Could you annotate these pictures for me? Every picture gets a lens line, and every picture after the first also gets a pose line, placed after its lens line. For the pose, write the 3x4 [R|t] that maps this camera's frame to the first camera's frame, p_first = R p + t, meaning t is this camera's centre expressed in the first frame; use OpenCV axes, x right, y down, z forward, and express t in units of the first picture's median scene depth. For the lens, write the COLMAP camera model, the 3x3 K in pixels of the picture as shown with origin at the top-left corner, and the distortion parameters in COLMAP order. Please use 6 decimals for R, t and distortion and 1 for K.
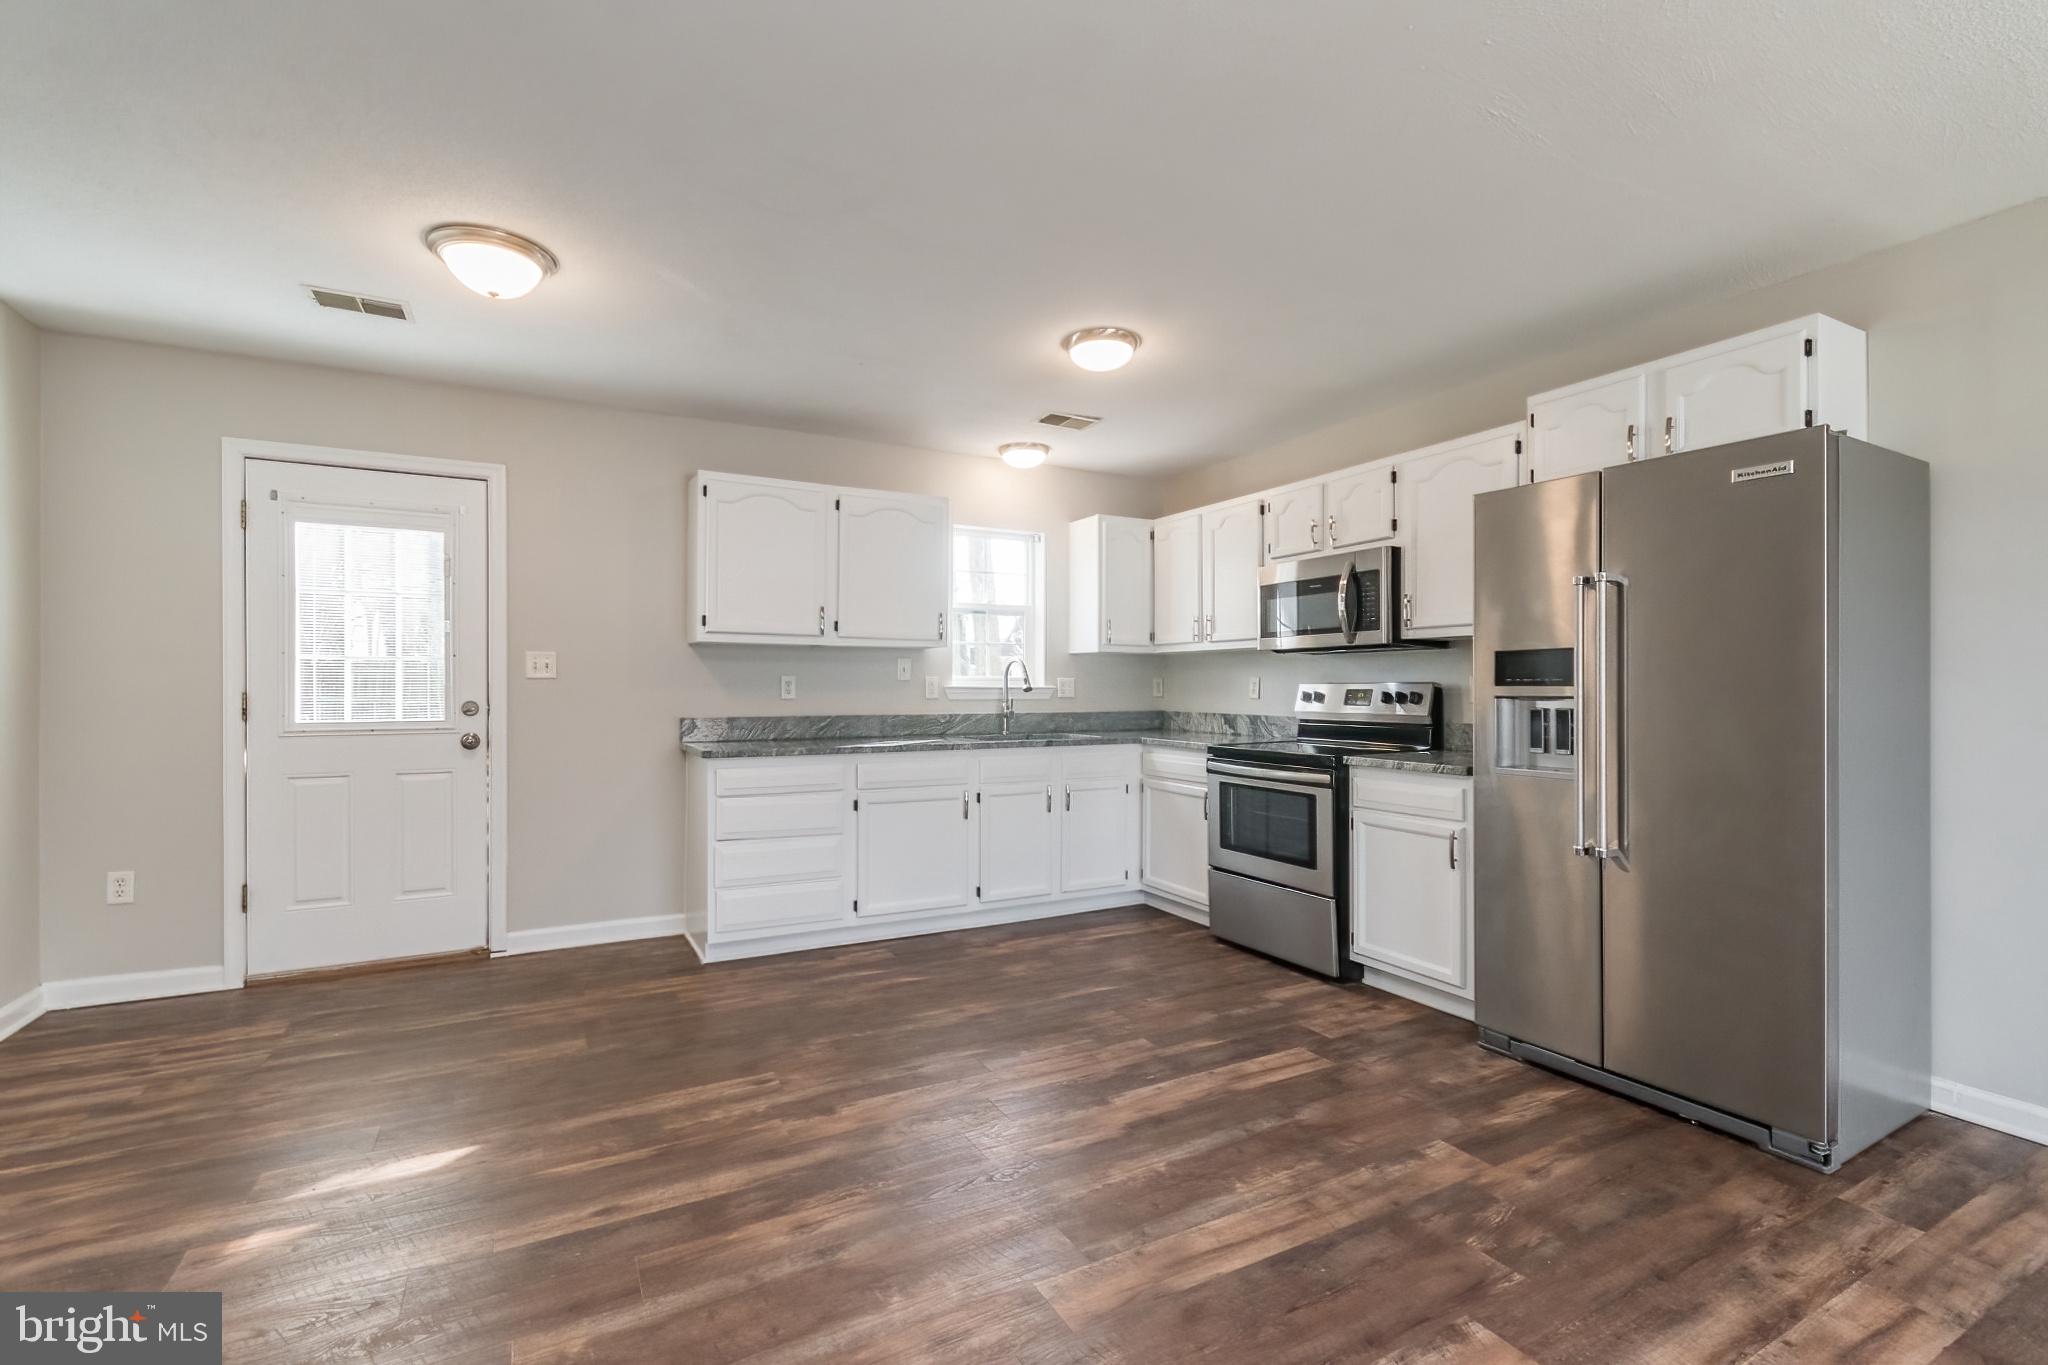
lens RADIAL K [[898.8, 0, 1012.5], [0, 898.8, 689.8], [0, 0, 1]] dist [0.001384, 0.000765]
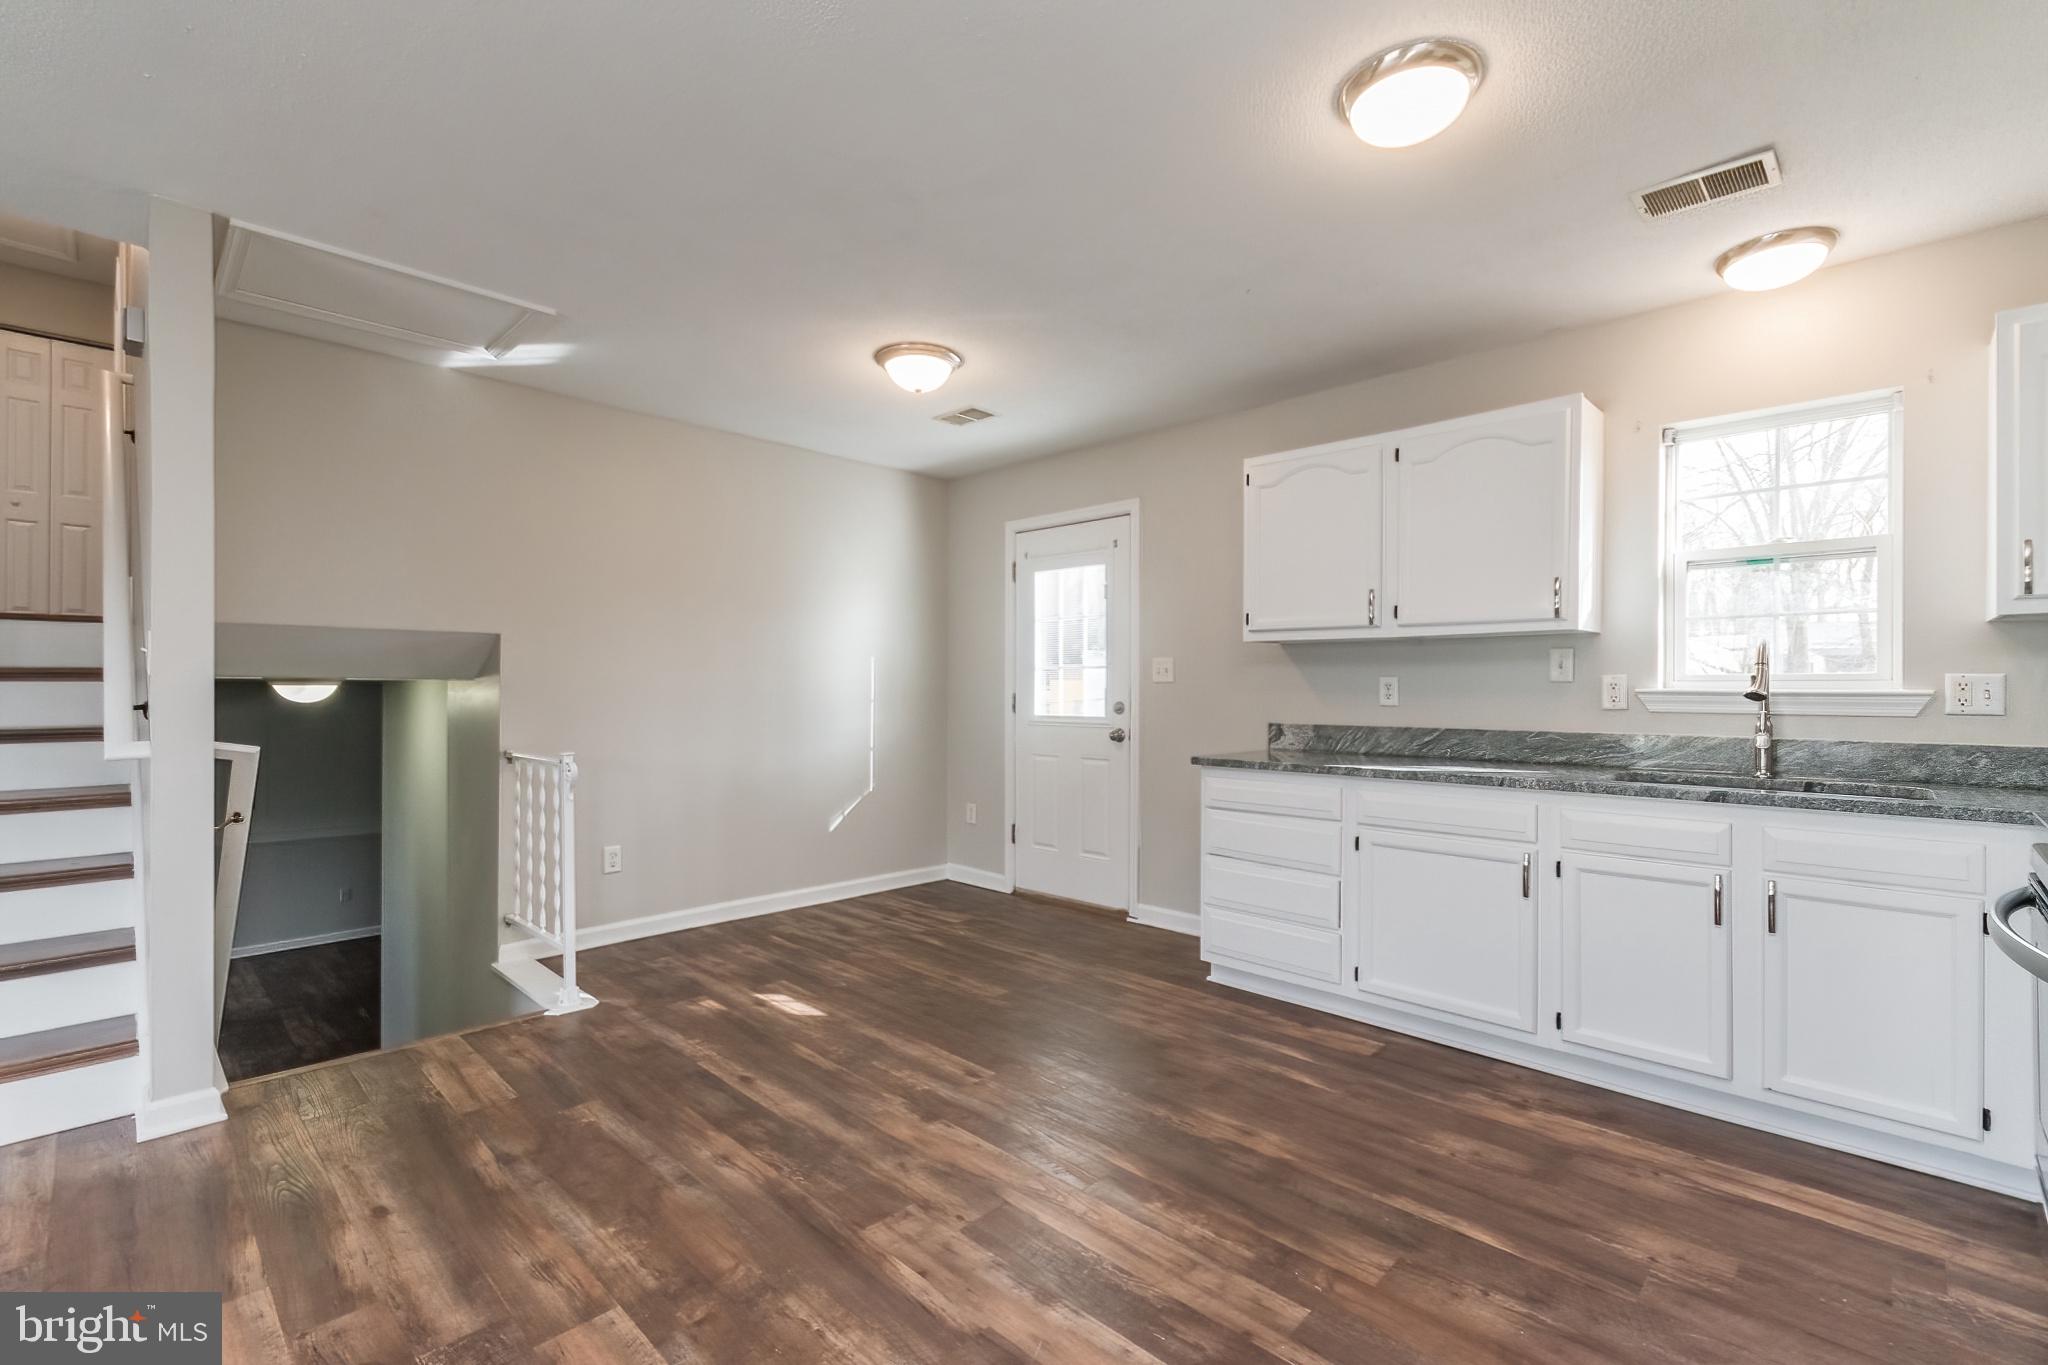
lens RADIAL K [[898.8, 0, 1024.1], [0, 898.8, 689.4], [0, 0, 1]] dist [0.001496, 0.000652]
pose [[0.304336, 0.000945, -0.952564, 0.492279], [-0.006467, 0.999979, -0.001075, -0.001385], [0.952543, 0.006488, 0.304335, 0.510380]]
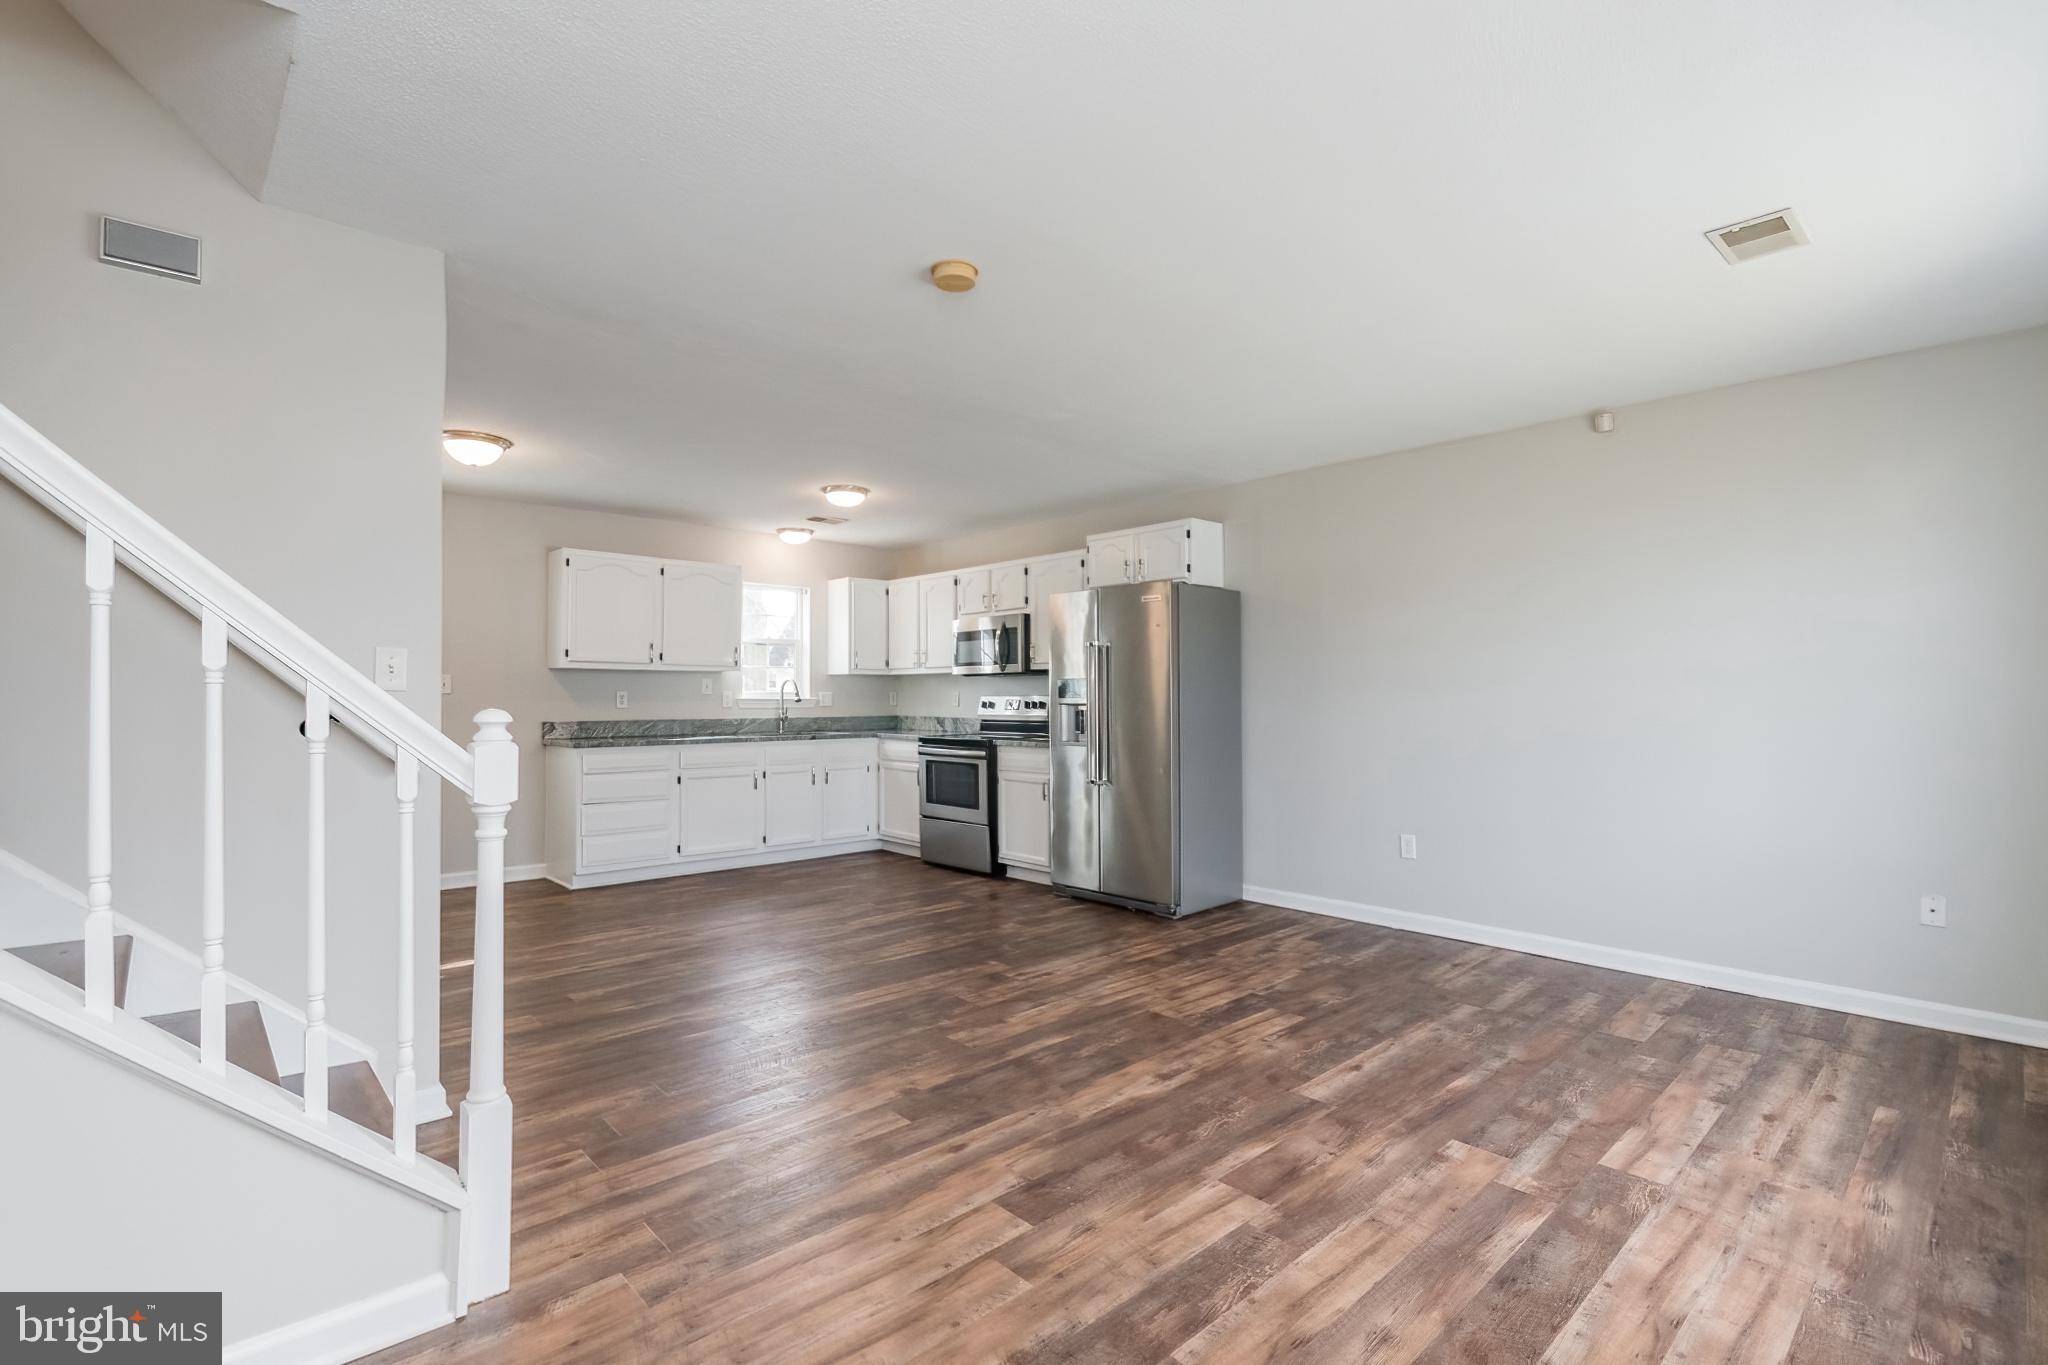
lens RADIAL K [[927.0, 0, 1011.2], [0, 927.0, 689.5], [0, 0, 1]] dist [-0.008764, -0.000986]
pose [[0.968722, -0.000468, 0.248147, -0.024820], [0.003376, 0.999931, -0.011293, -0.000313], [-0.248125, 0.011777, 0.968656, -0.622378]]
